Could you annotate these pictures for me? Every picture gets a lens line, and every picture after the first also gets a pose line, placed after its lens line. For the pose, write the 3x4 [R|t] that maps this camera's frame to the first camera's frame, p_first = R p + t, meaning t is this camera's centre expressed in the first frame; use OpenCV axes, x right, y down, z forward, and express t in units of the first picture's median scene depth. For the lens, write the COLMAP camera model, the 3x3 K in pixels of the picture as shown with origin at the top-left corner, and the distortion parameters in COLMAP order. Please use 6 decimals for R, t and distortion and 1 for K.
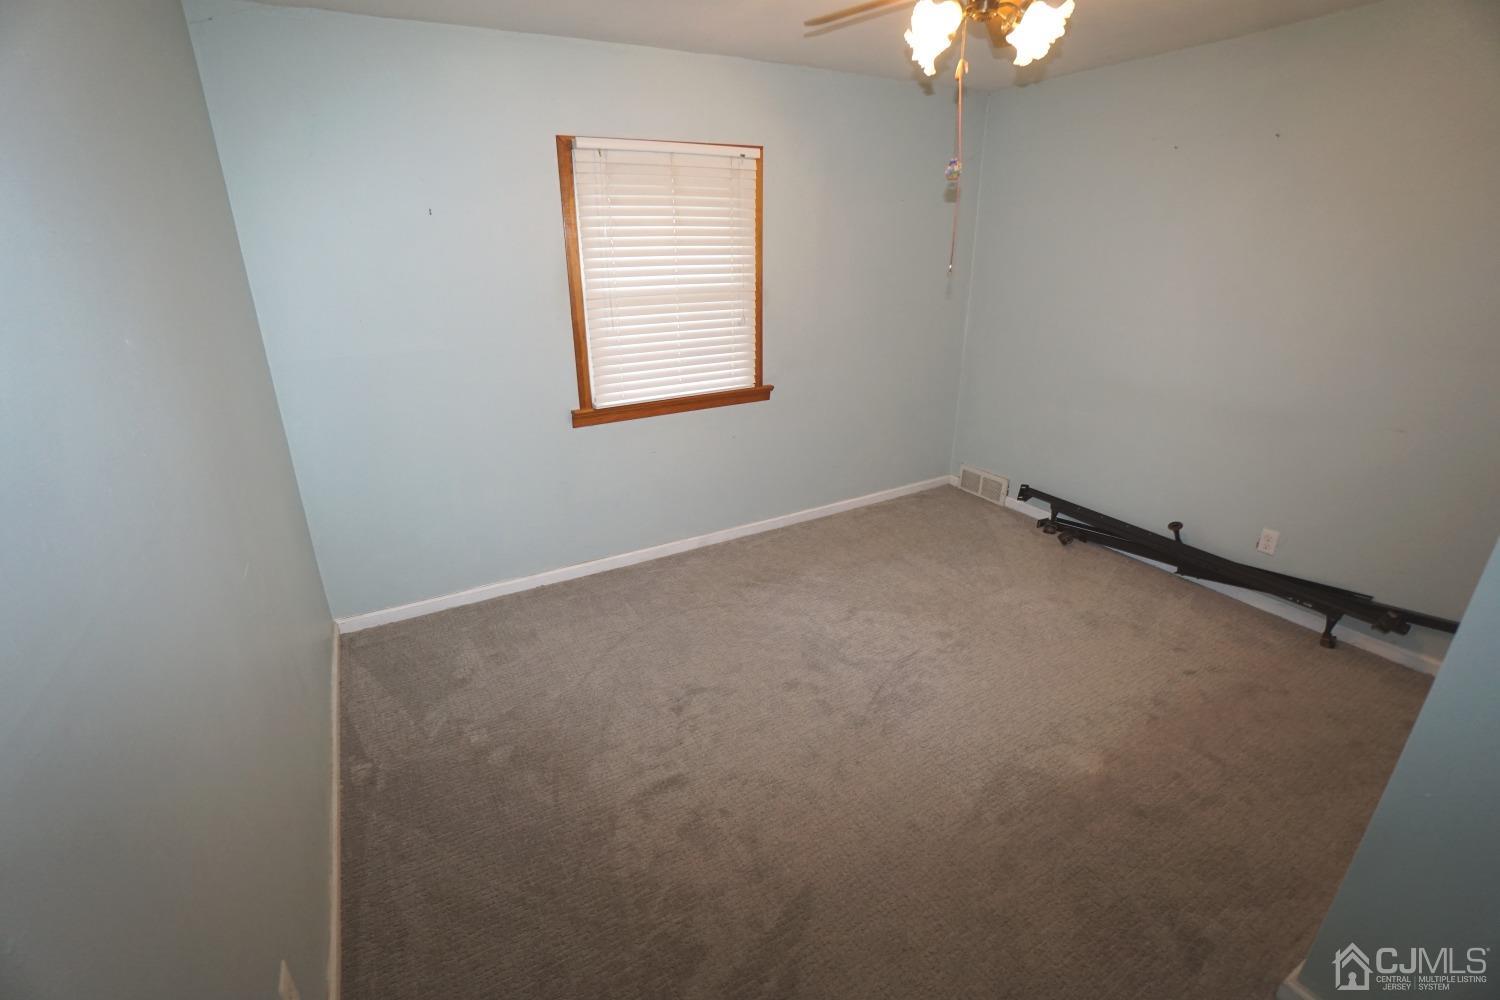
lens RADIAL K [[667.3, 0, 733.5], [0, 667.3, 487.4], [0, 0, 1]] dist [-0.054887, 0.020513]
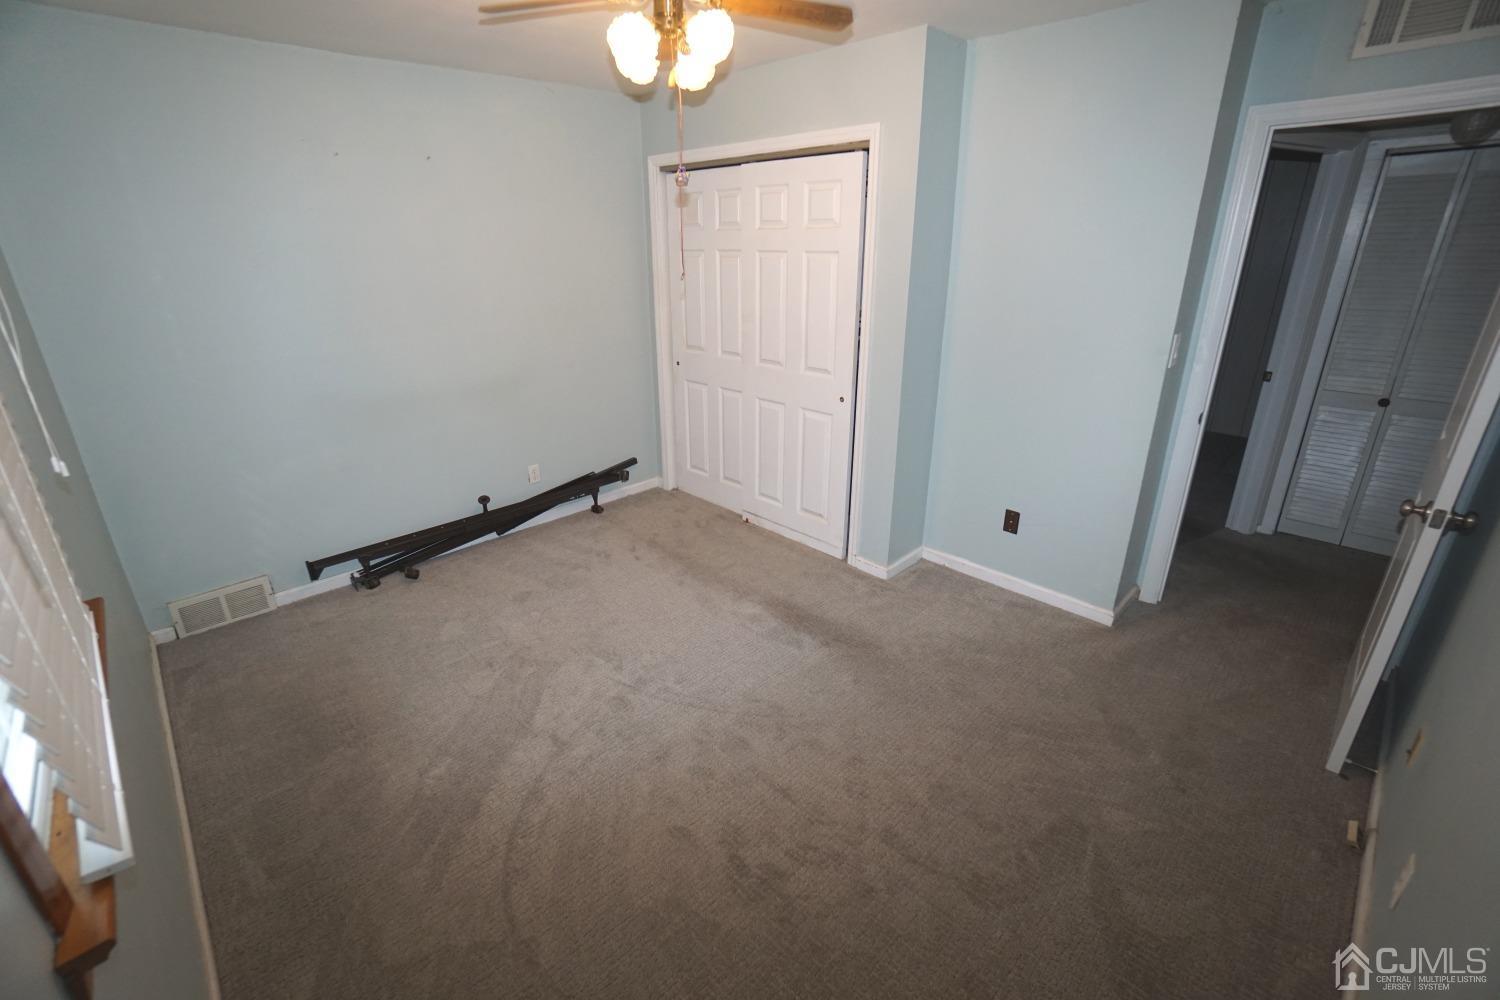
lens RADIAL K [[667.3, 0, 733.5], [0, 667.3, 487.4], [0, 0, 1]] dist [-0.054887, 0.020513]
pose [[-0.221124, -0.346889, 0.911467, -0.425207], [0.358557, 0.840227, 0.406763, -0.253751], [-0.906941, 0.416758, -0.061415, 0.633757]]
